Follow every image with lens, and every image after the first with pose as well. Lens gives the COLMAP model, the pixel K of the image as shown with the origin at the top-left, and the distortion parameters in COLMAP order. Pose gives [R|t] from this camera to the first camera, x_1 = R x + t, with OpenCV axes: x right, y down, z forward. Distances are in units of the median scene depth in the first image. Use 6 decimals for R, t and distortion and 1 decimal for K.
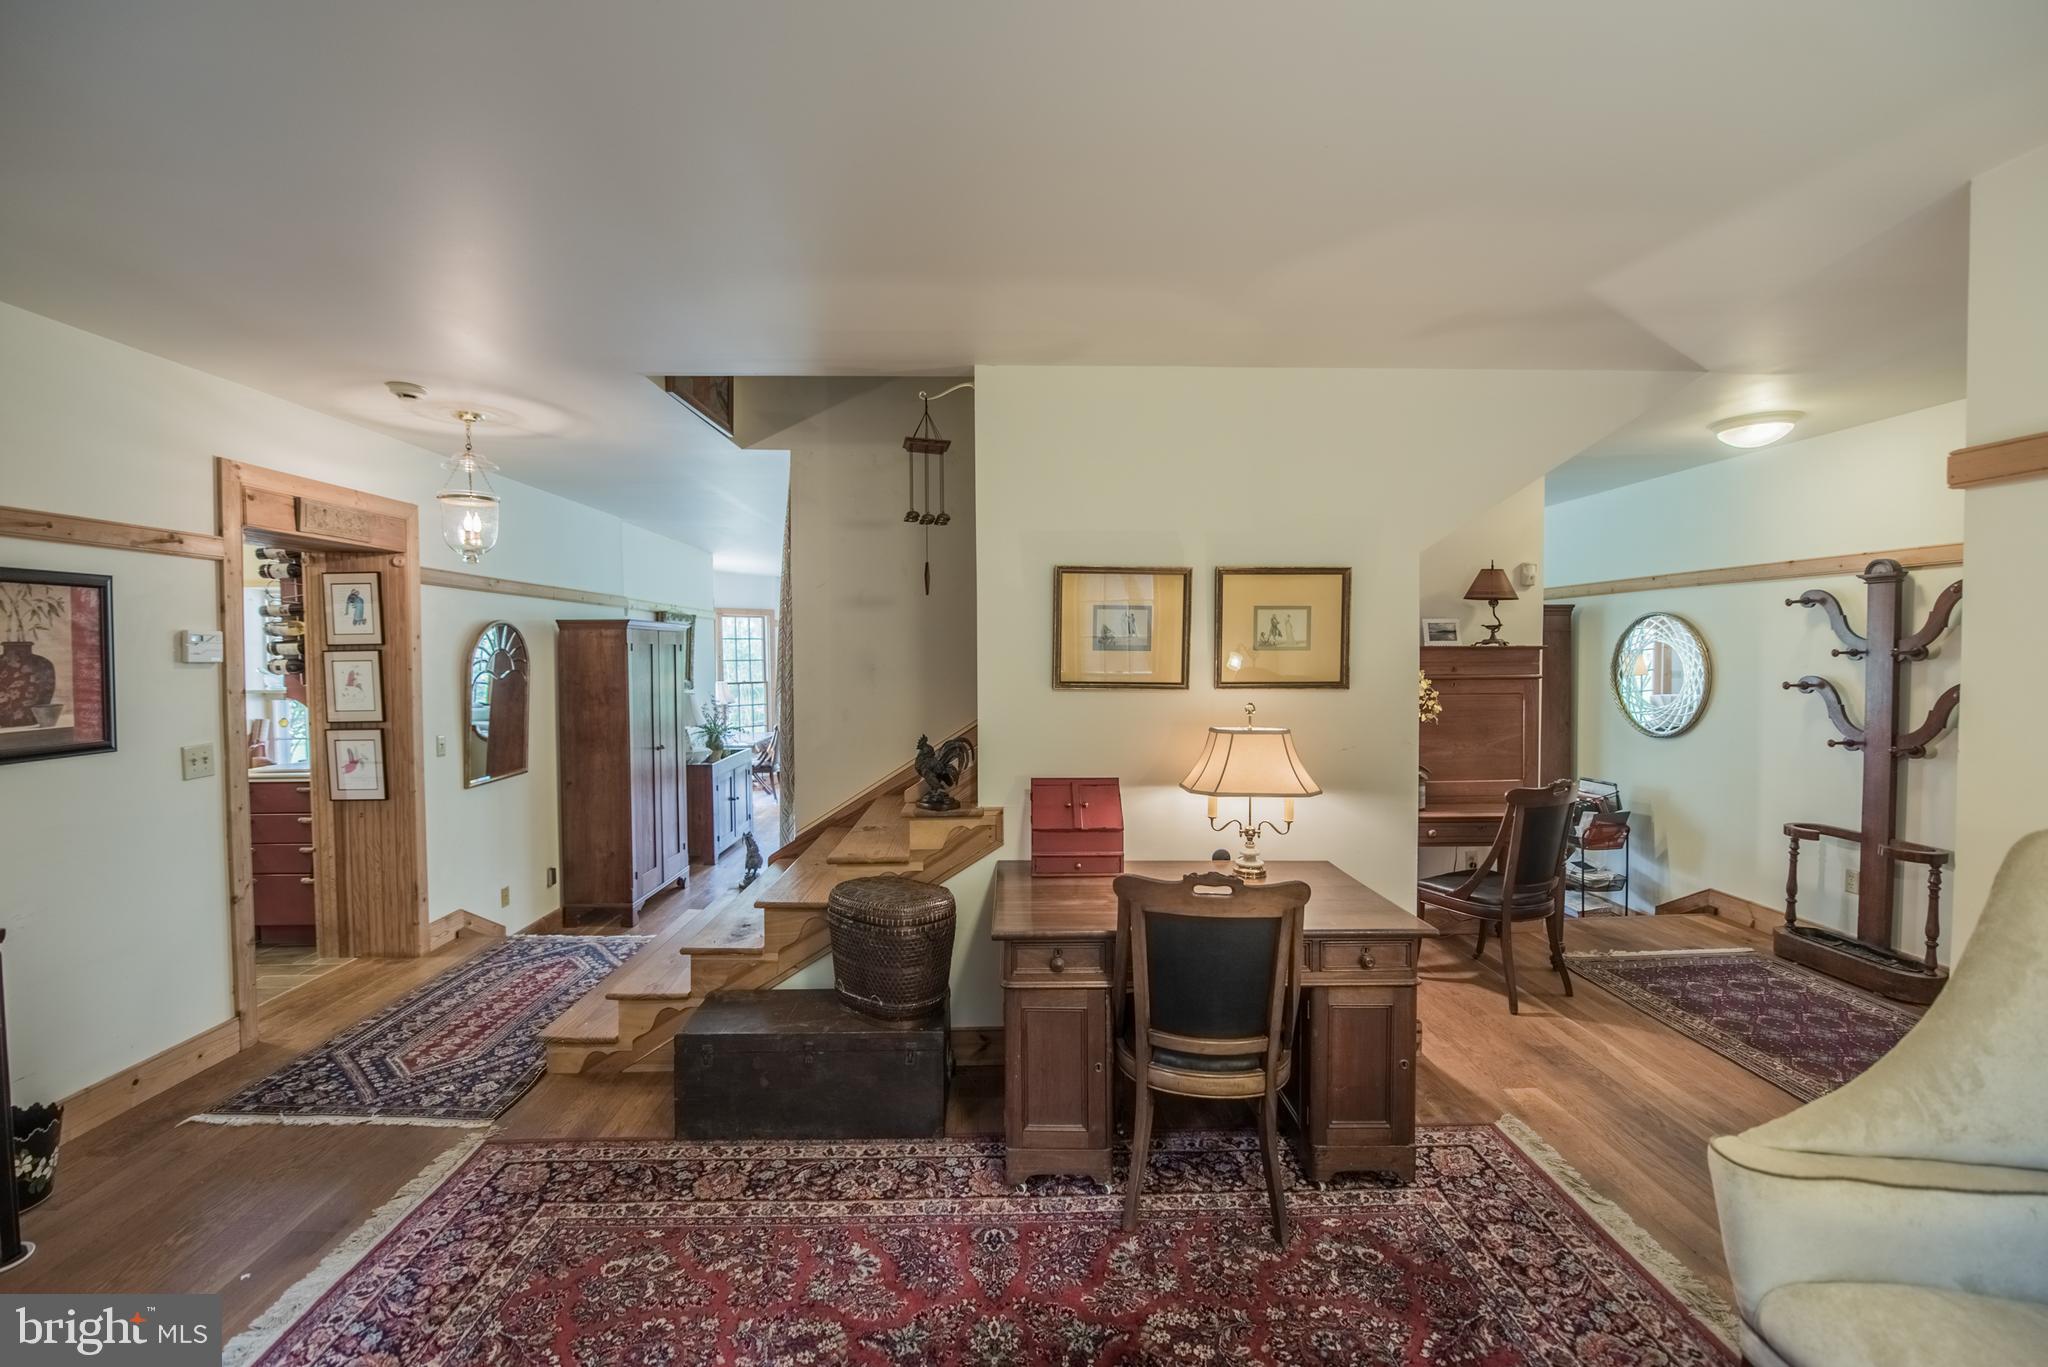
lens RADIAL K [[850.4, 0, 996.2], [0, 850.4, 684.7], [0, 0, 1]] dist [-0.016241, -0.001544]
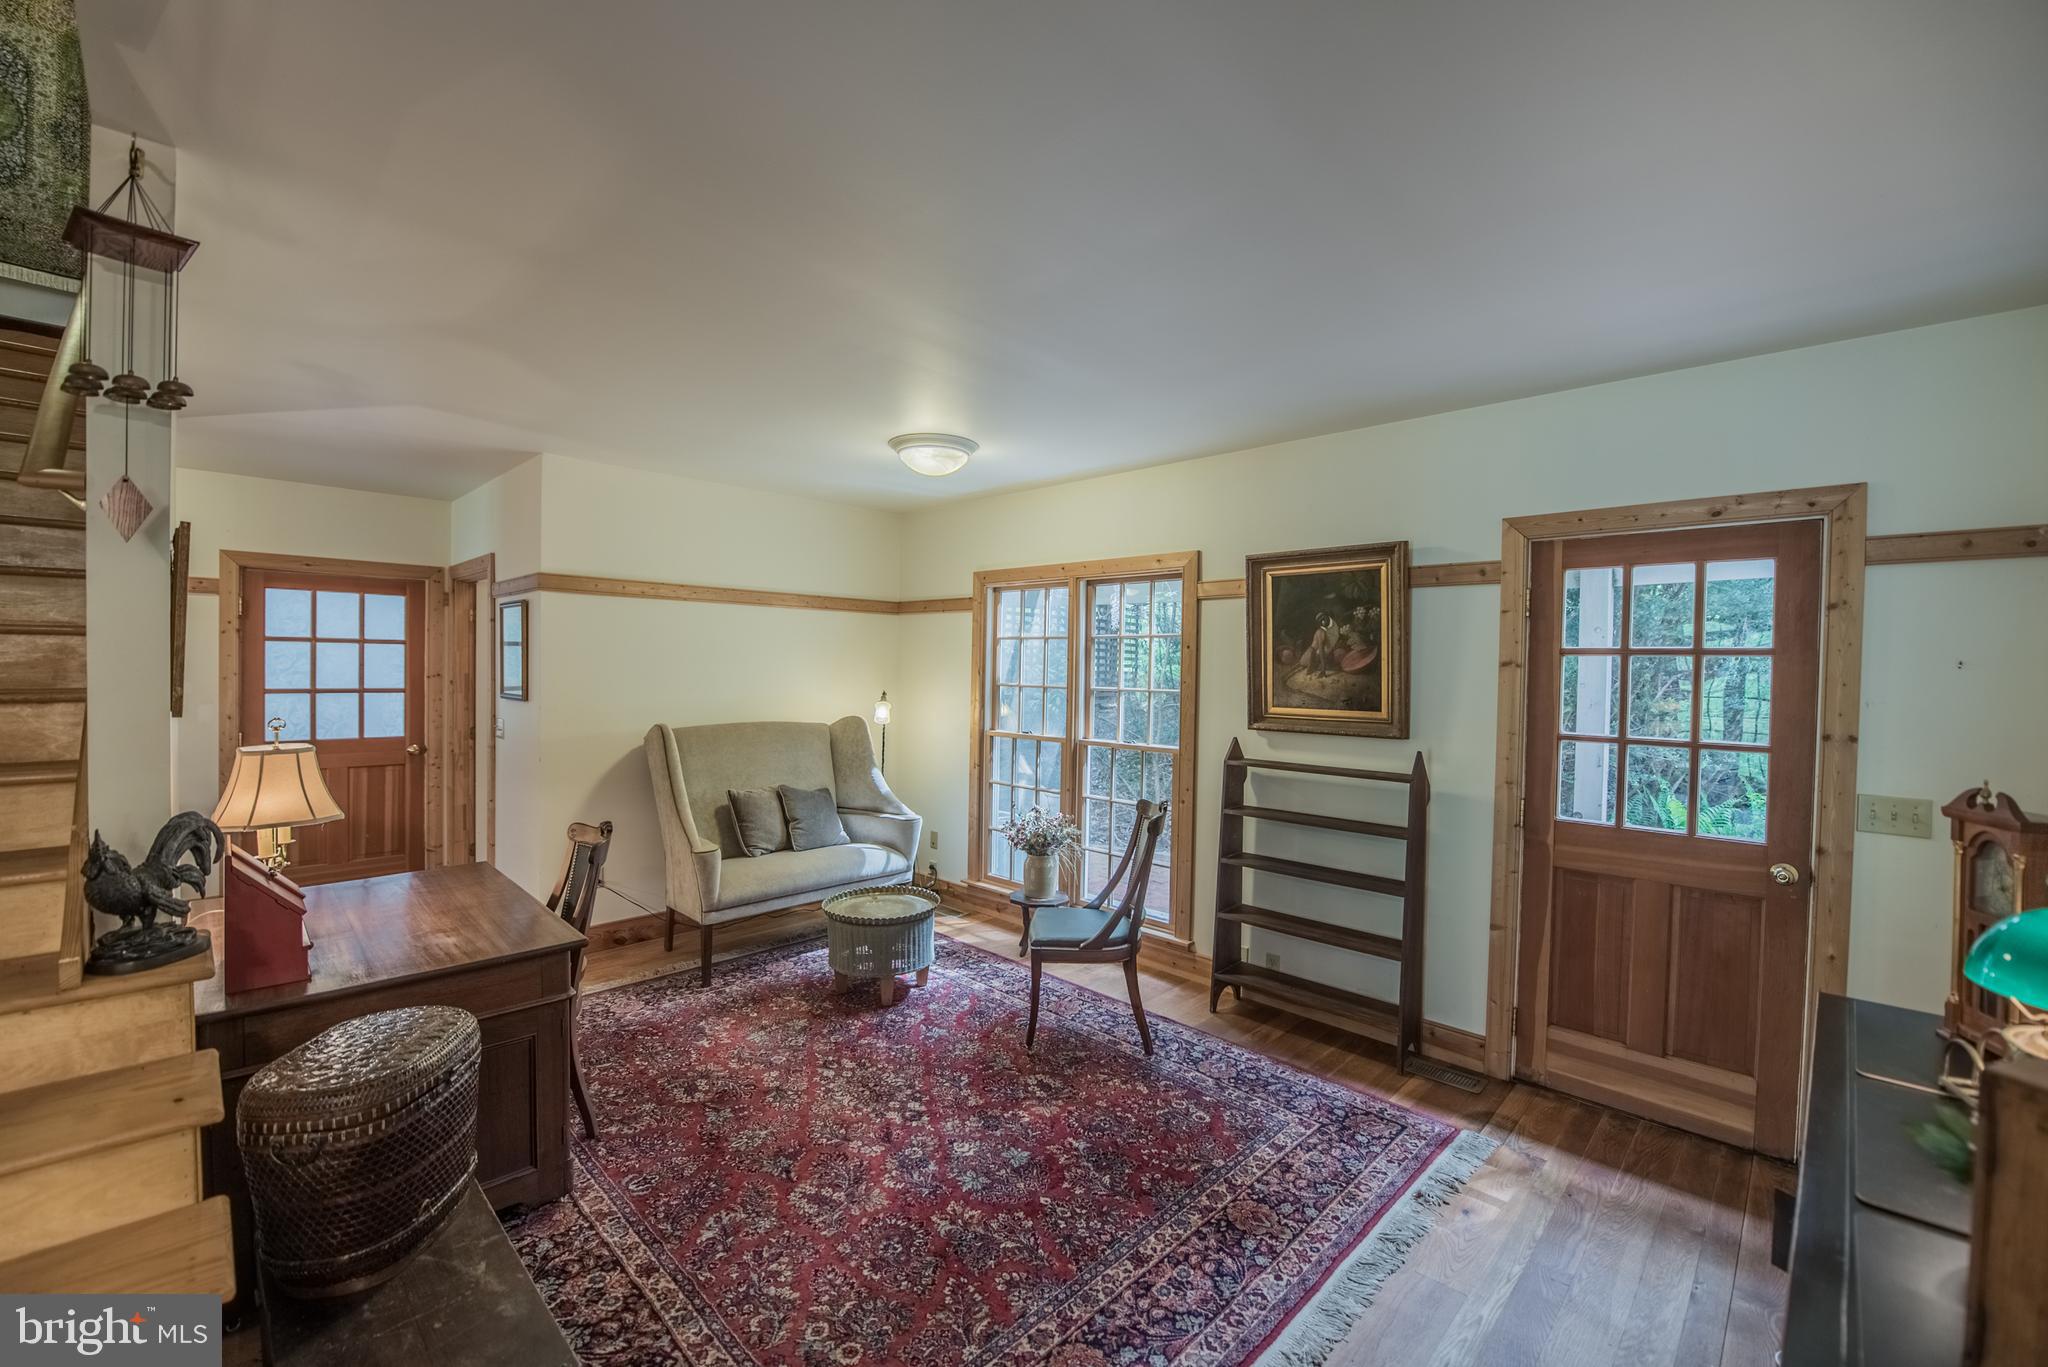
lens RADIAL K [[850.4, 0, 1033.7], [0, 850.4, 677.4], [0, 0, 1]] dist [-0.016241, -0.001544]
pose [[-0.707088, -0.016749, 0.706927, -0.824638], [0.015869, 0.999092, 0.039544, -0.042707], [-0.706947, 0.039180, -0.706180, 0.991691]]
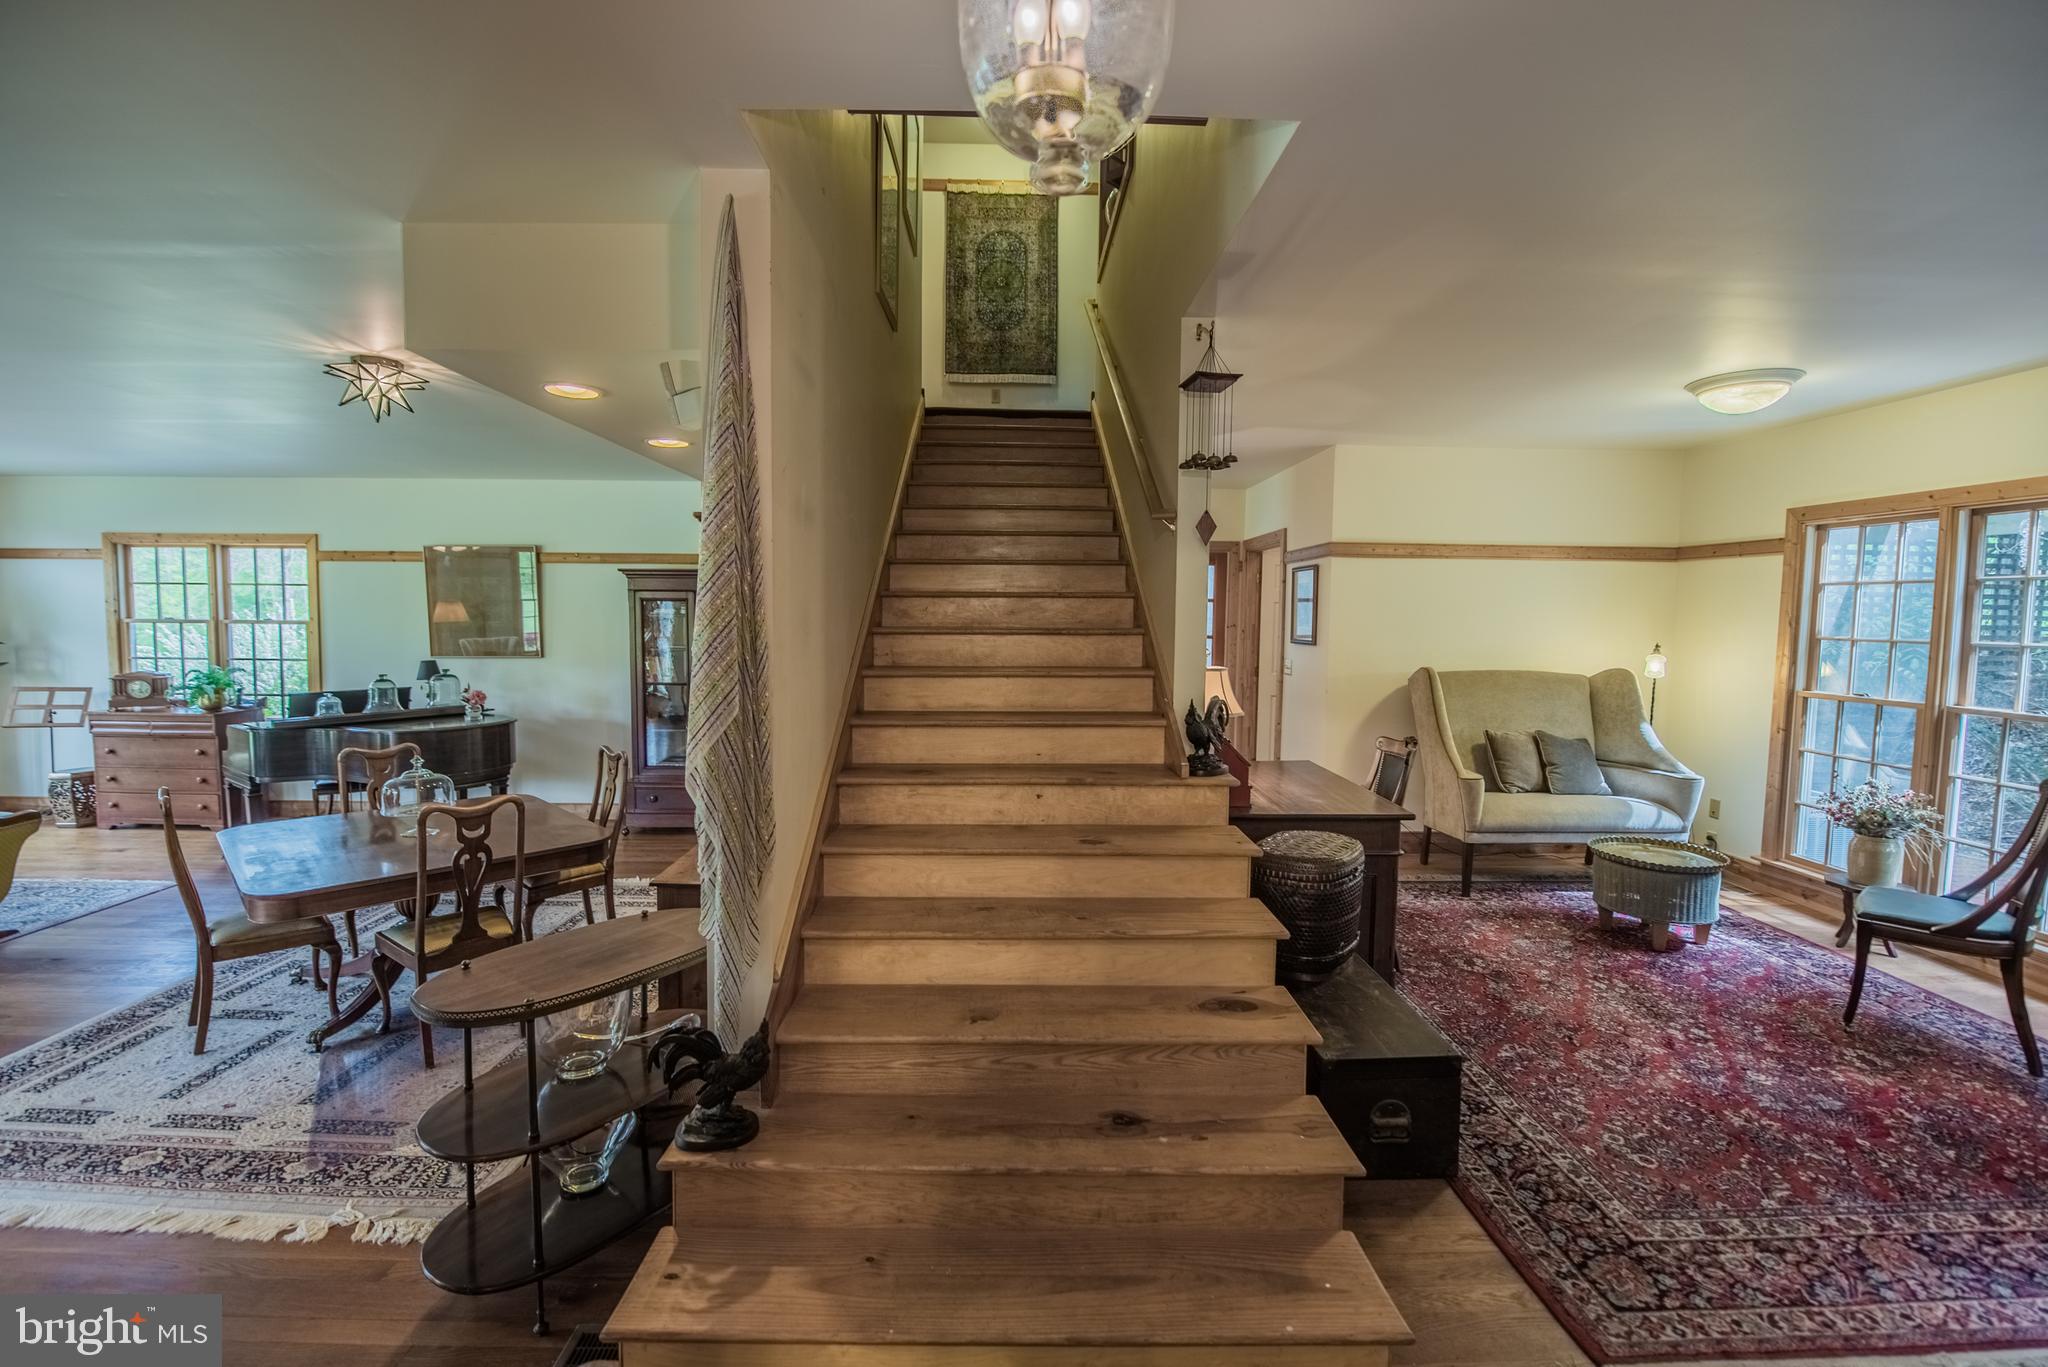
lens RADIAL K [[850.4, 0, 1030.8], [0, 850.4, 669.0], [0, 0, 1]] dist [-0.016241, -0.001544]
pose [[0.002163, -0.063298, 0.997992, -1.035527], [0.030900, 0.997522, 0.063201, -0.041942], [-0.999520, 0.030701, 0.004114, 1.211966]]
